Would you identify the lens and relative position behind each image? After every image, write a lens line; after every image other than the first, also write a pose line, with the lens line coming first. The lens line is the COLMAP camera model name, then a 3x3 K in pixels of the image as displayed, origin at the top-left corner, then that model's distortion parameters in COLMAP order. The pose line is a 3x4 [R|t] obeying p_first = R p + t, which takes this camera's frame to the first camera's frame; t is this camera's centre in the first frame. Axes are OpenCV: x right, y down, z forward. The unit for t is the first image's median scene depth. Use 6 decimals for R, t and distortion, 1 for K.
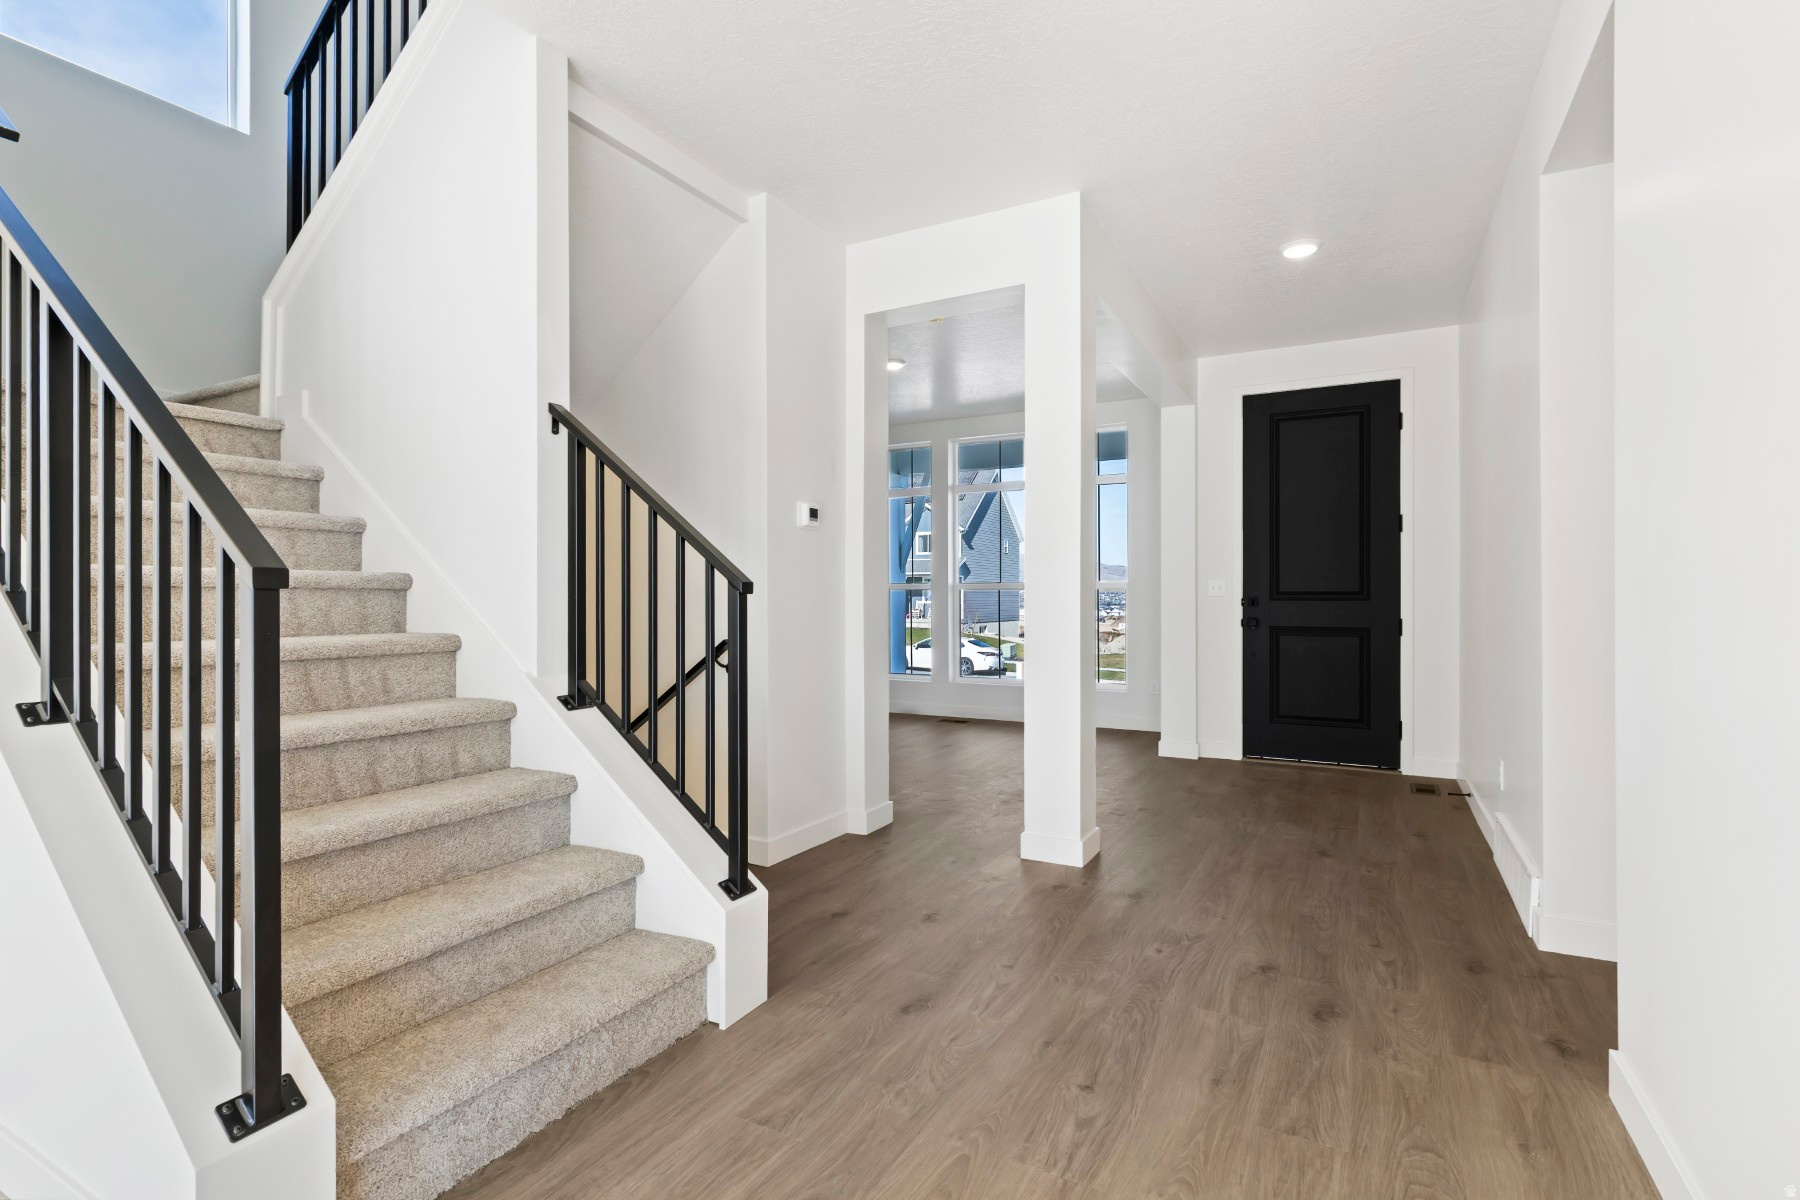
lens RADIAL K [[863.6, 0, 900.0], [0, 863.6, 600.0], [0, 0, 1]] dist [-0.000209, 0.000223]
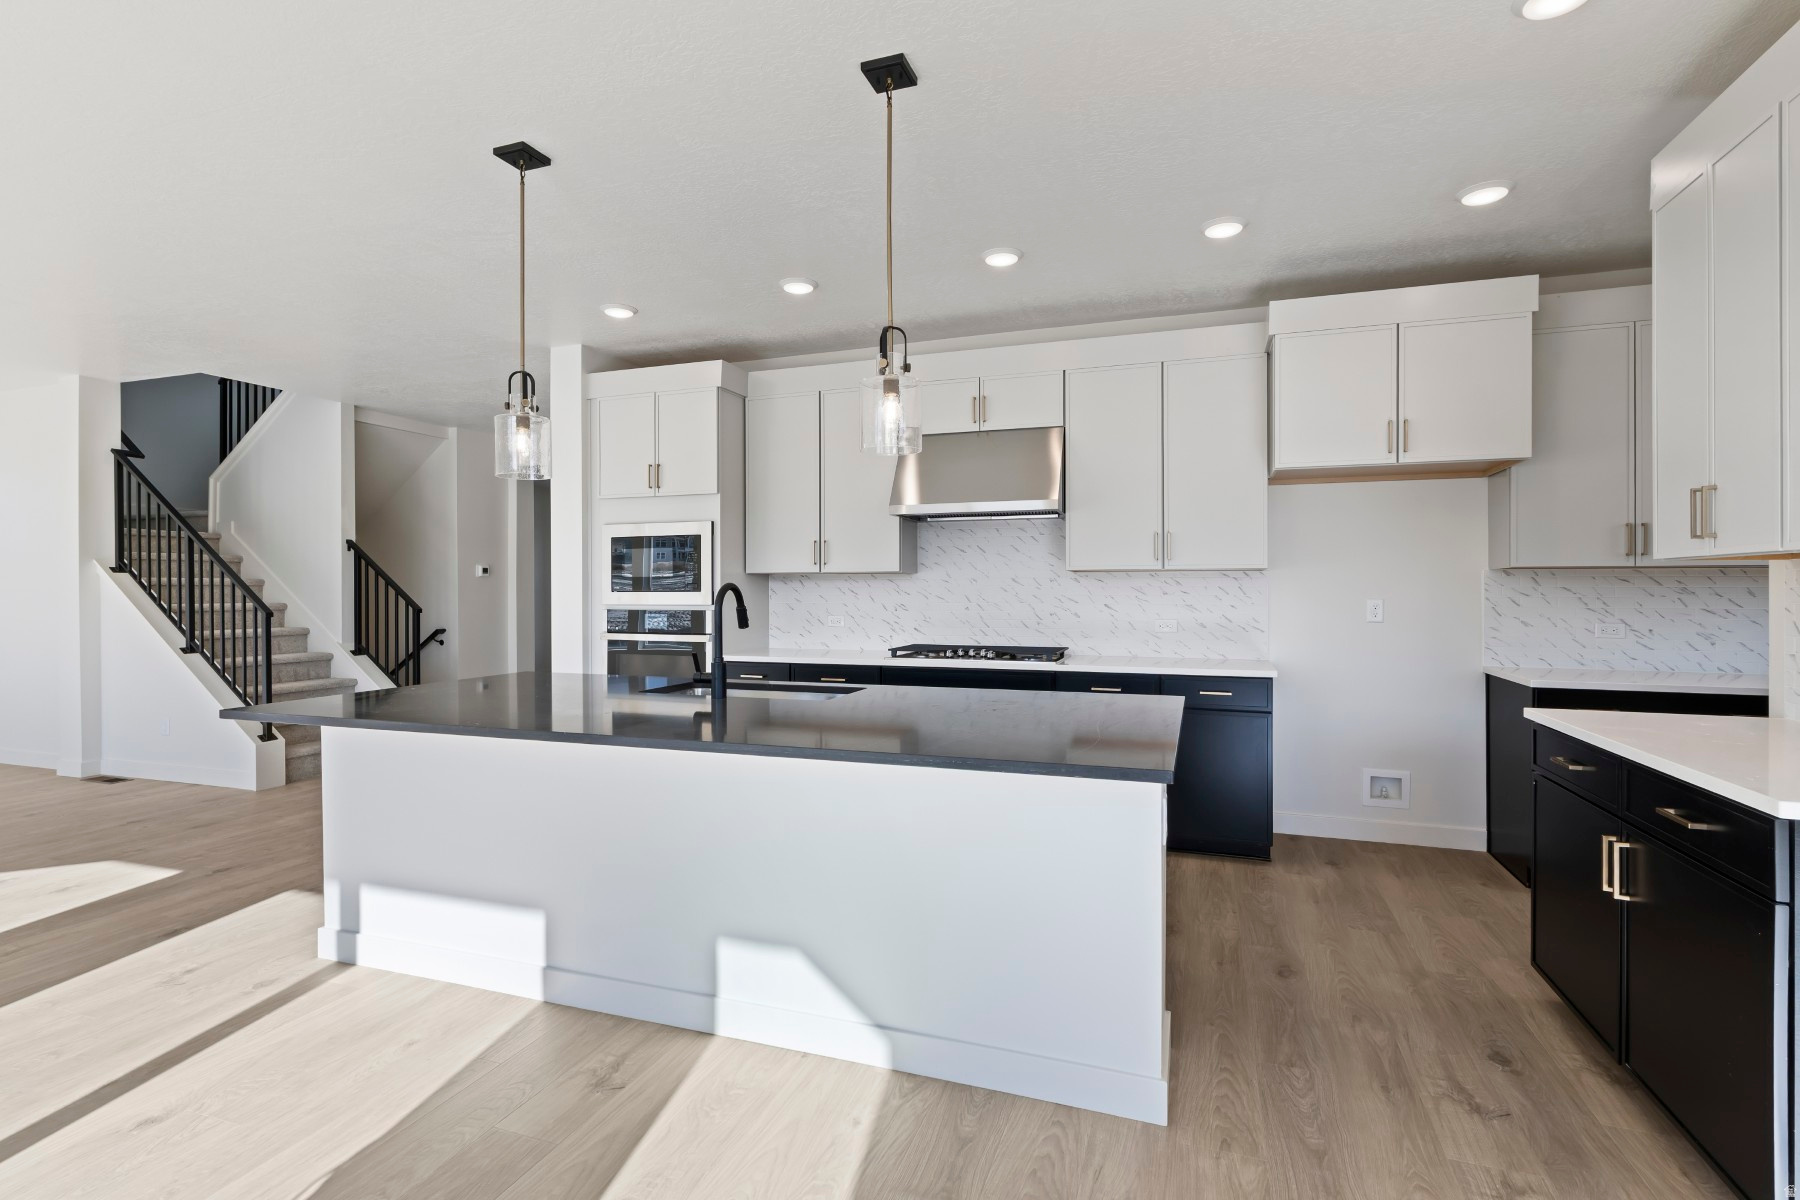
lens RADIAL K [[863.6, 0, 900.0], [0, 863.6, 600.0], [0, 0, 1]] dist [-0.000209, 0.000223]
pose [[0.987332, 0.001863, 0.158655, 0.840192], [-0.003555, 0.999940, 0.010383, -0.077227], [-0.158626, -0.010816, 0.987280, -1.863709]]
